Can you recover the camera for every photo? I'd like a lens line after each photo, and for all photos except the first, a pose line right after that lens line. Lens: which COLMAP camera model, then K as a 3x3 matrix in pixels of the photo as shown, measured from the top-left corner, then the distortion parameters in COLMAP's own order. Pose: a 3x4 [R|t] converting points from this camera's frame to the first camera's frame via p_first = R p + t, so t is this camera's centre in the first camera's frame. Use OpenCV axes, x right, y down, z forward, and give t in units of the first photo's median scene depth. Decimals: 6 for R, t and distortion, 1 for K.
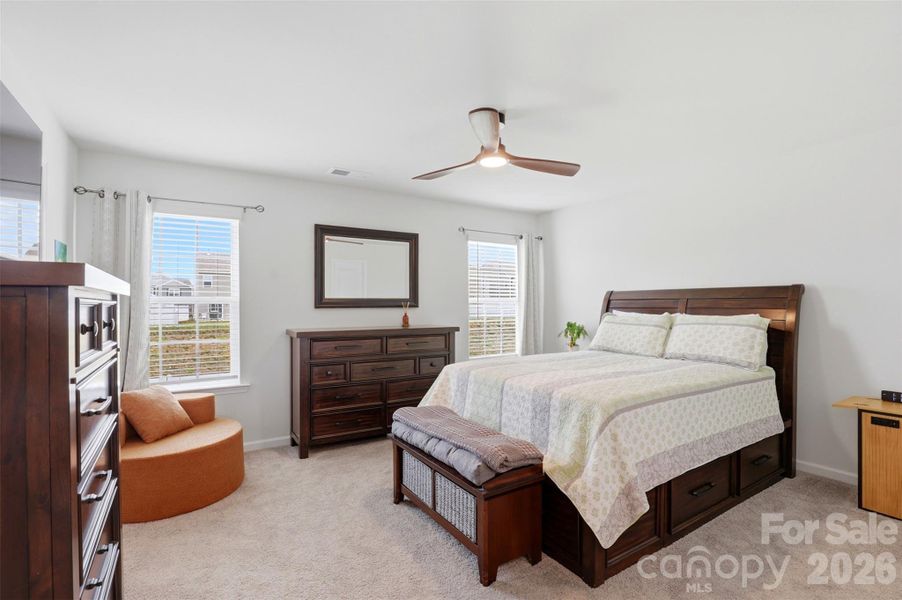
lens RADIAL K [[421.1, 0, 448.6], [0, 421.1, 300.7], [0, 0, 1]] dist [-0.016091, 0.000115]
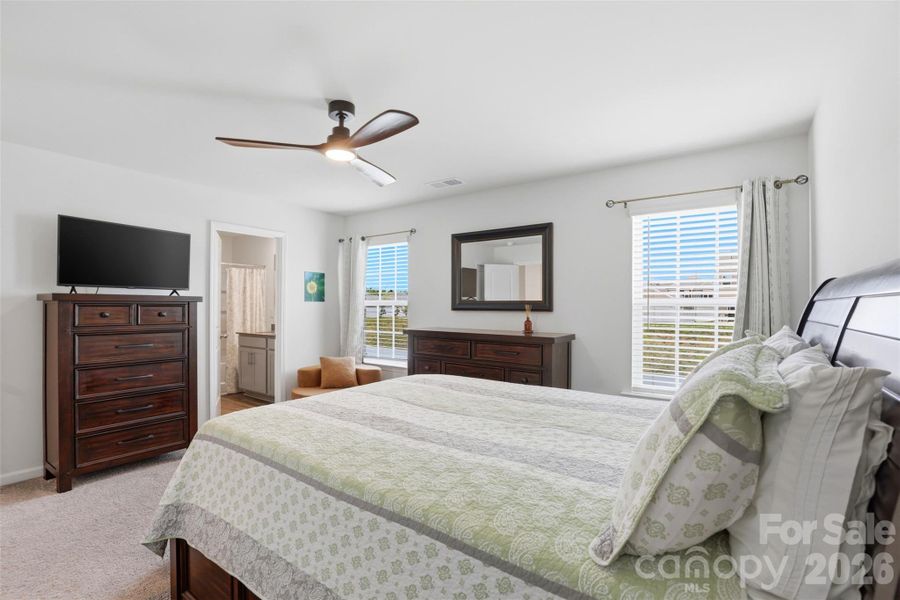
lens RADIAL K [[420.2, 0, 447.6], [0, 420.2, 300.7], [0, 0, 1]] dist [-0.016091, 0.000115]
pose [[0.357788, 0.012160, -0.933724, 0.650061], [0.012266, 0.999768, 0.017720, -0.024080], [0.933722, -0.017793, 0.357556, 0.533744]]
